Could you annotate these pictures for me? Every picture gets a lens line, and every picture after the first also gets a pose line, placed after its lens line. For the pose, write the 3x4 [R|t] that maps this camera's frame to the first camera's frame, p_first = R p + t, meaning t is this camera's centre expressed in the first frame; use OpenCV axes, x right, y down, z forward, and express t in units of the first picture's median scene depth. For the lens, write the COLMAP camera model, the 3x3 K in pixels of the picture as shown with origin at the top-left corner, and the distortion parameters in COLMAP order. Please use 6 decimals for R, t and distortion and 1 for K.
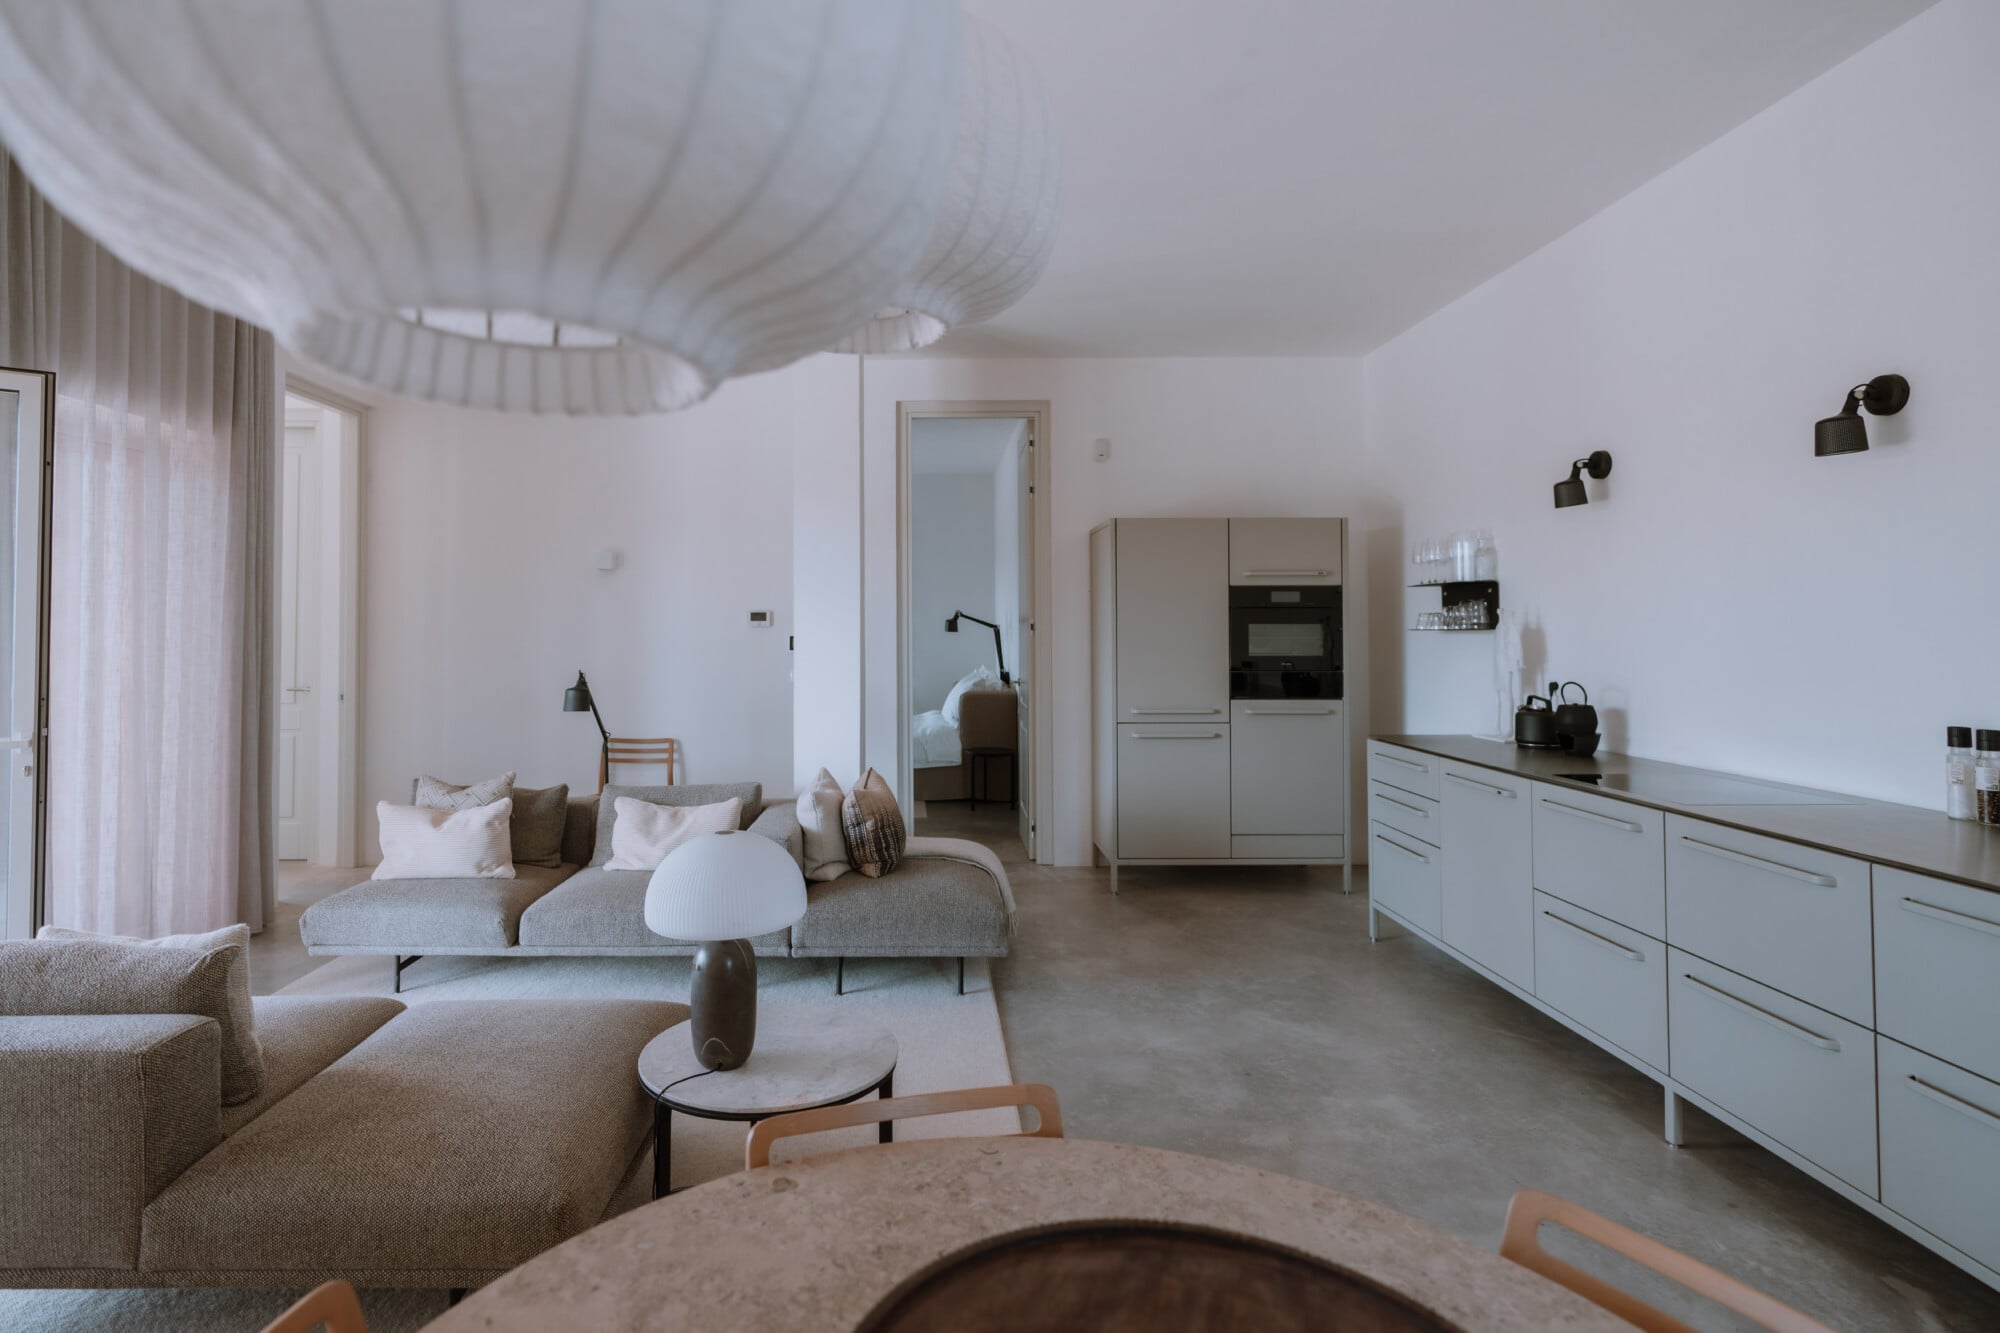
lens RADIAL K [[1022.4, 0, 902.2], [0, 1022.4, 600.8], [0, 0, 1]] dist [-0.001836, 0.000919]
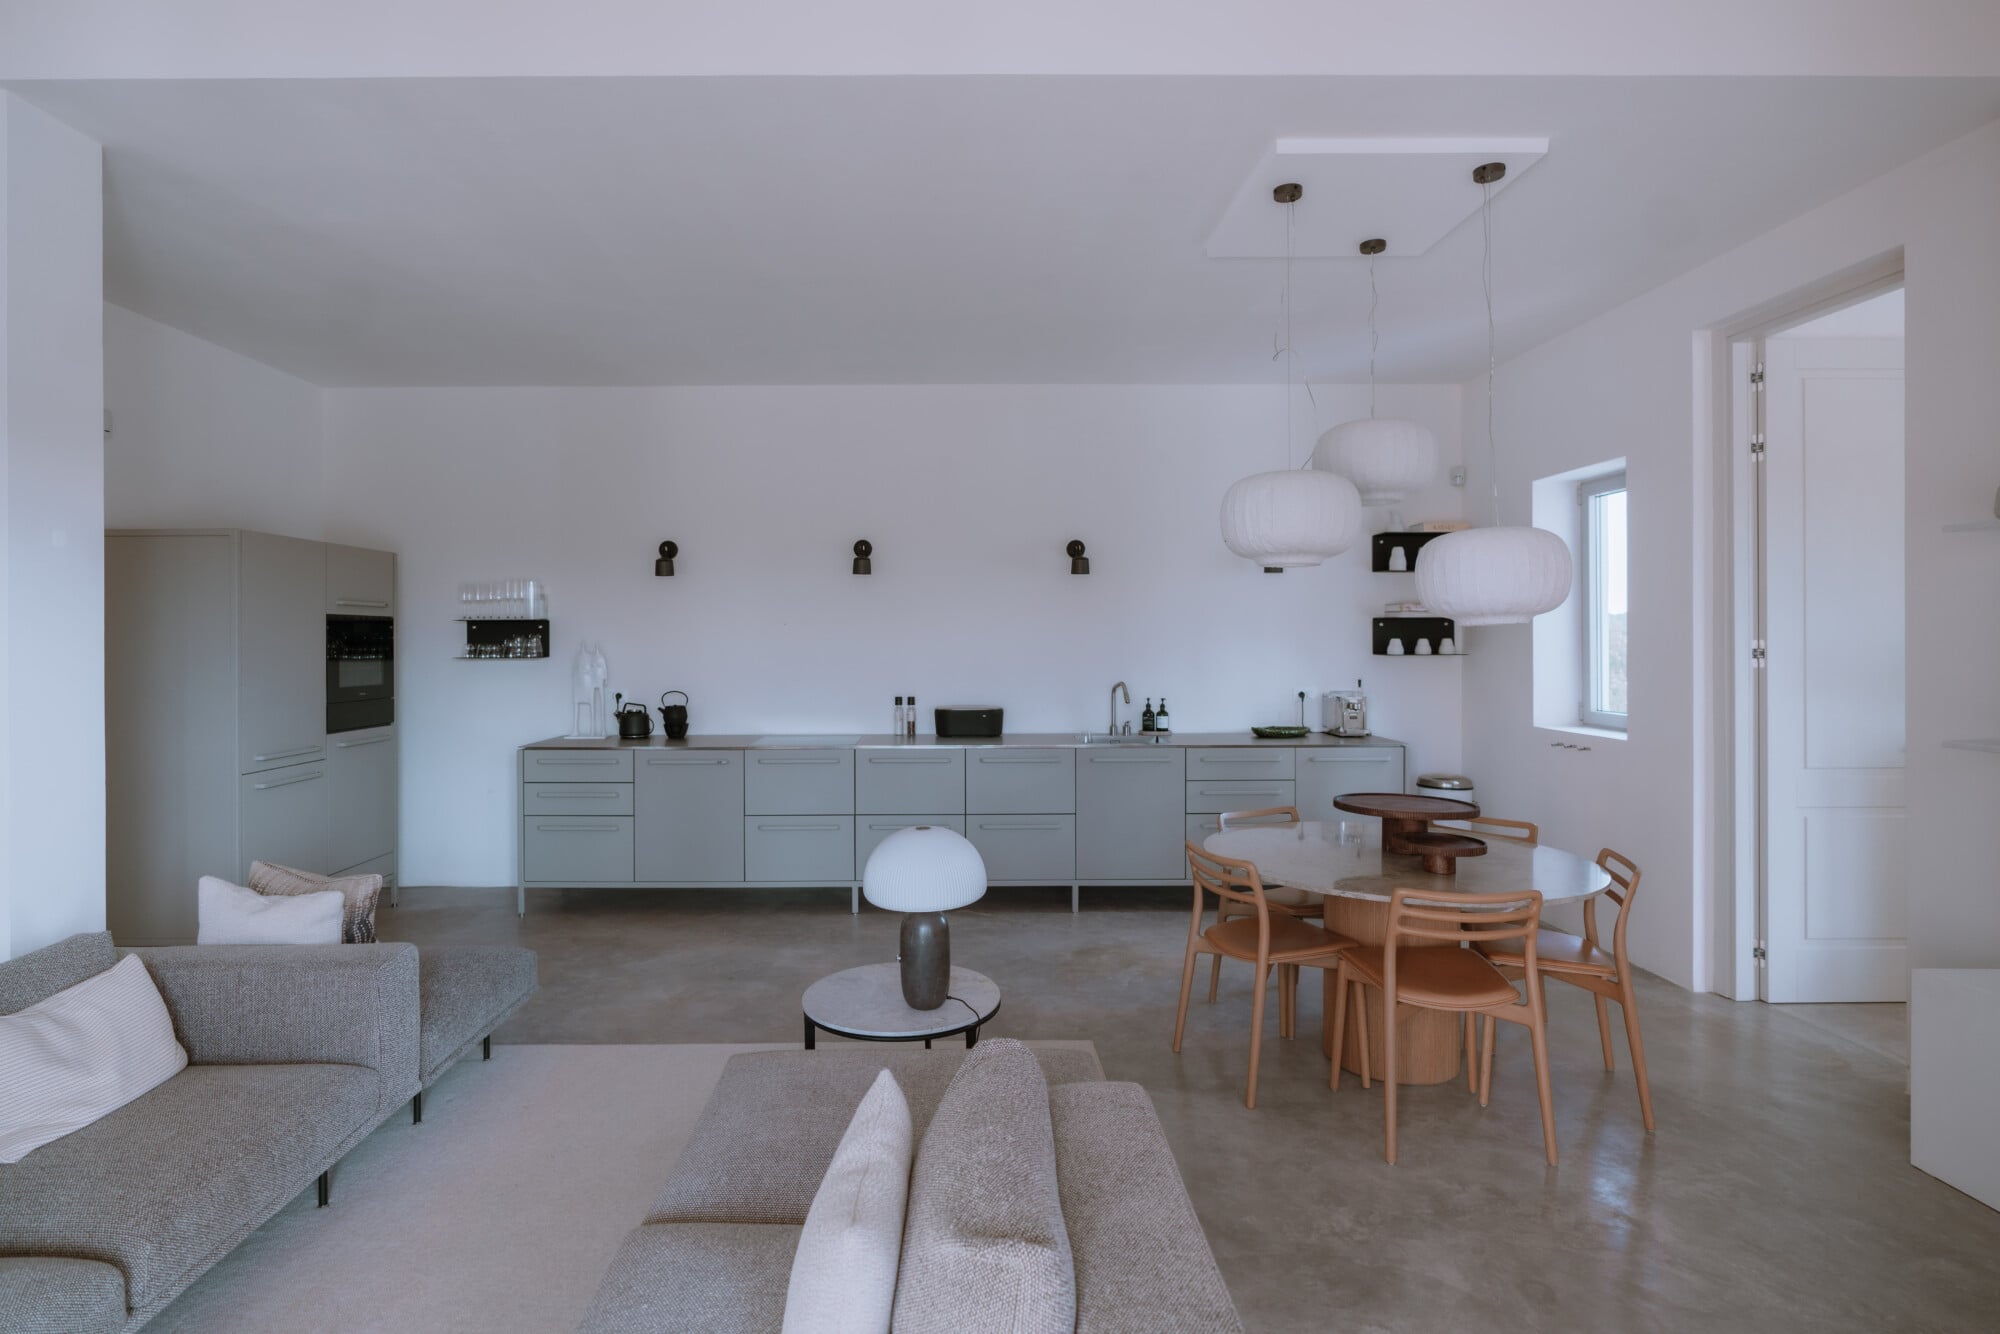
lens RADIAL K [[1025.8, 0, 974.5], [0, 1025.8, 633.4], [0, 0, 1]] dist [-0.005346, -0.000476]
pose [[-0.018325, 0.005076, 0.999819, -0.739784], [-0.023877, 0.999700, -0.005513, -0.008110], [-0.999547, -0.023974, -0.018198, 0.472383]]
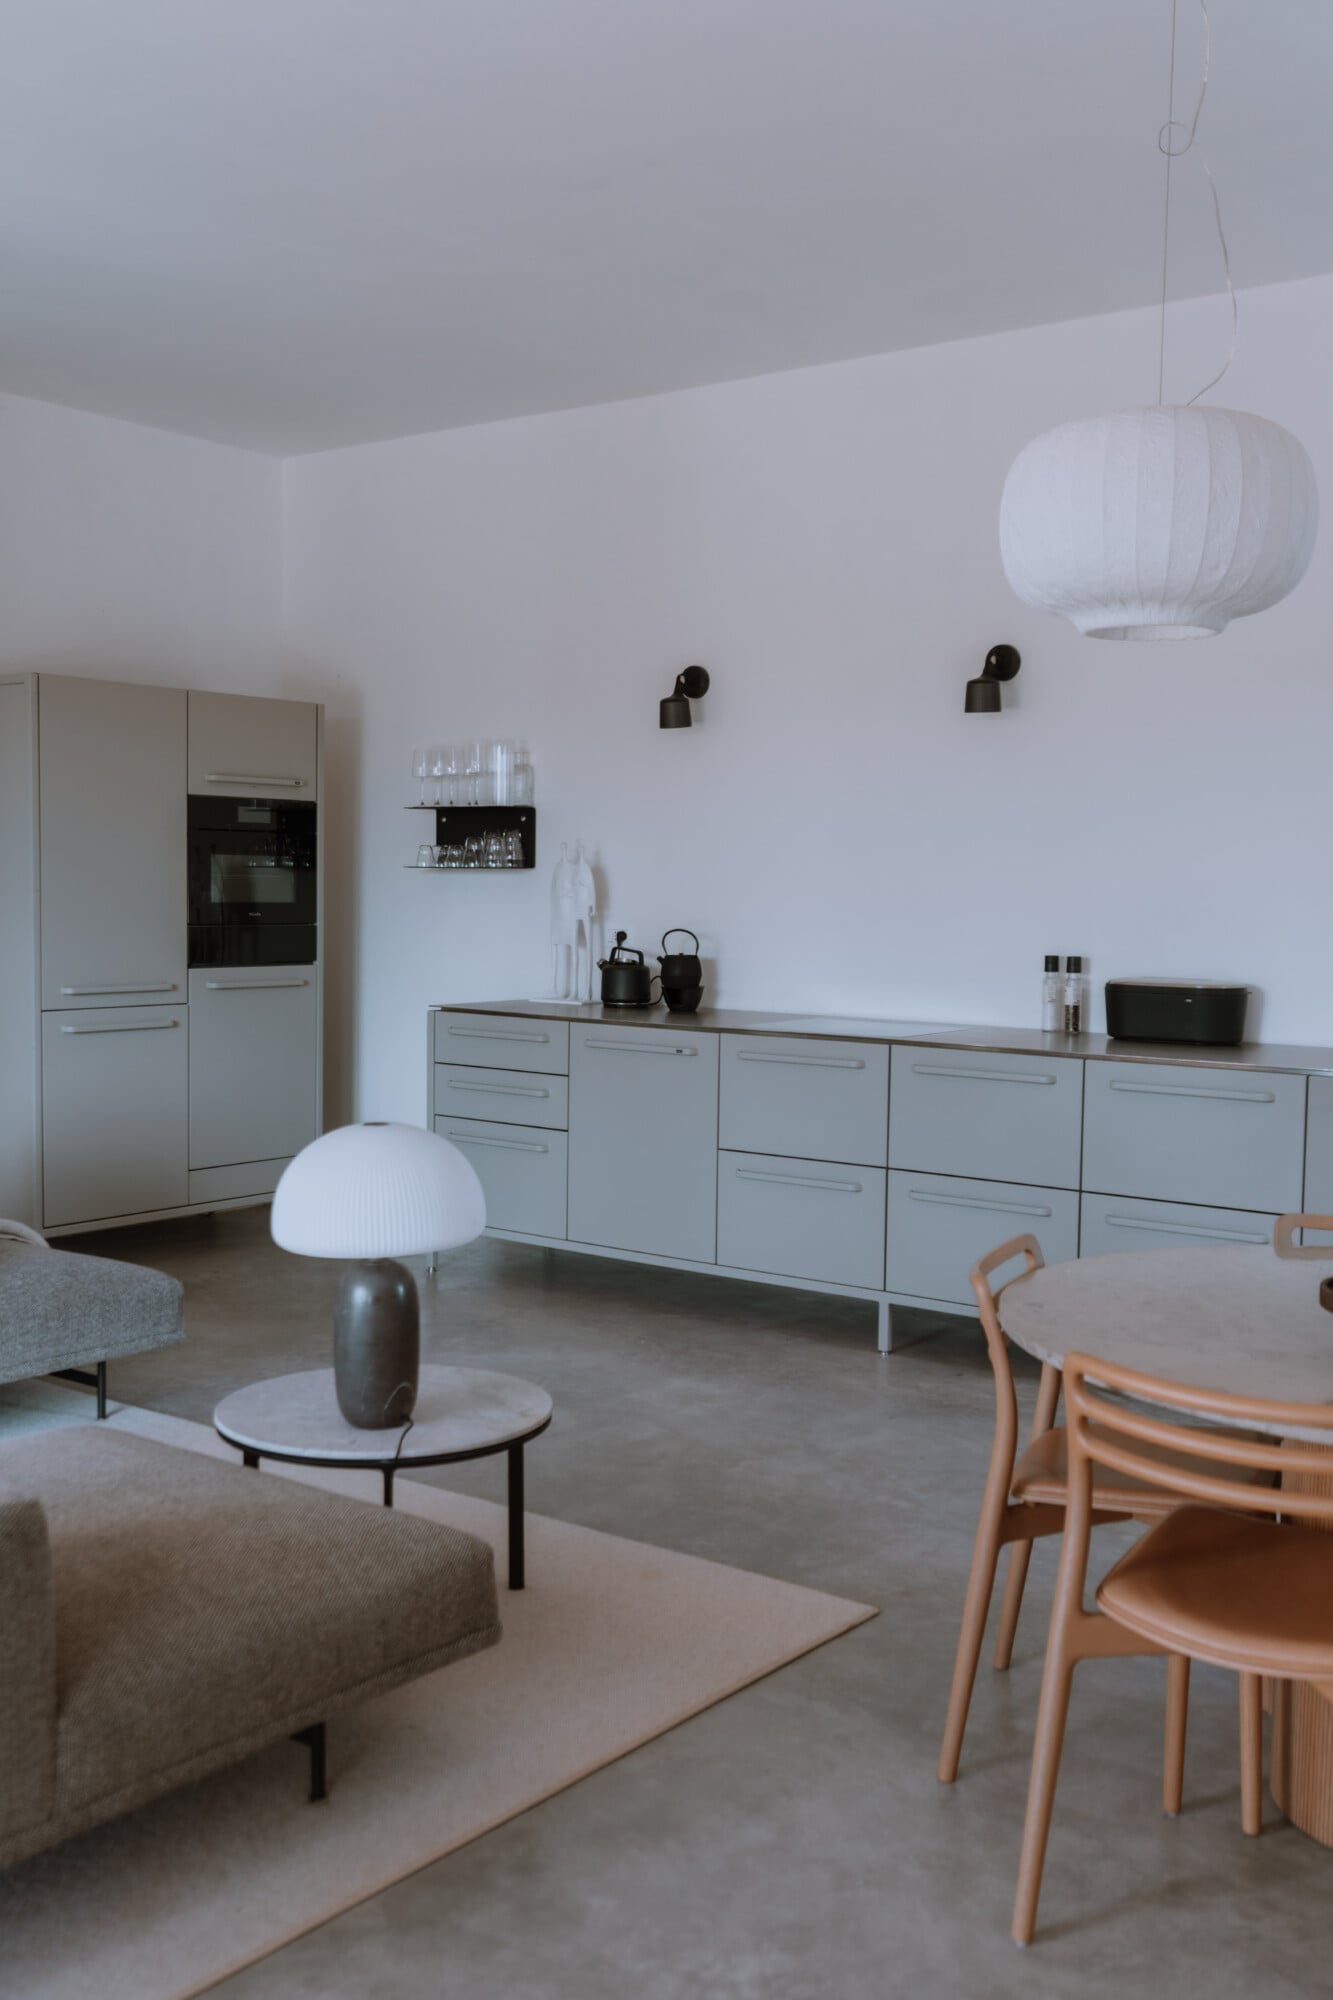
lens RADIAL K [[2004.4, 0, 666.5], [0, 2004.4, 1000.0], [0, 0, 1]] dist [0.003036, 0.002051]
pose [[0.590975, -0.037784, 0.805804, -0.617322], [-0.038711, 0.996423, 0.075113, 0.008846], [-0.805760, -0.075584, 0.587399, -0.012913]]
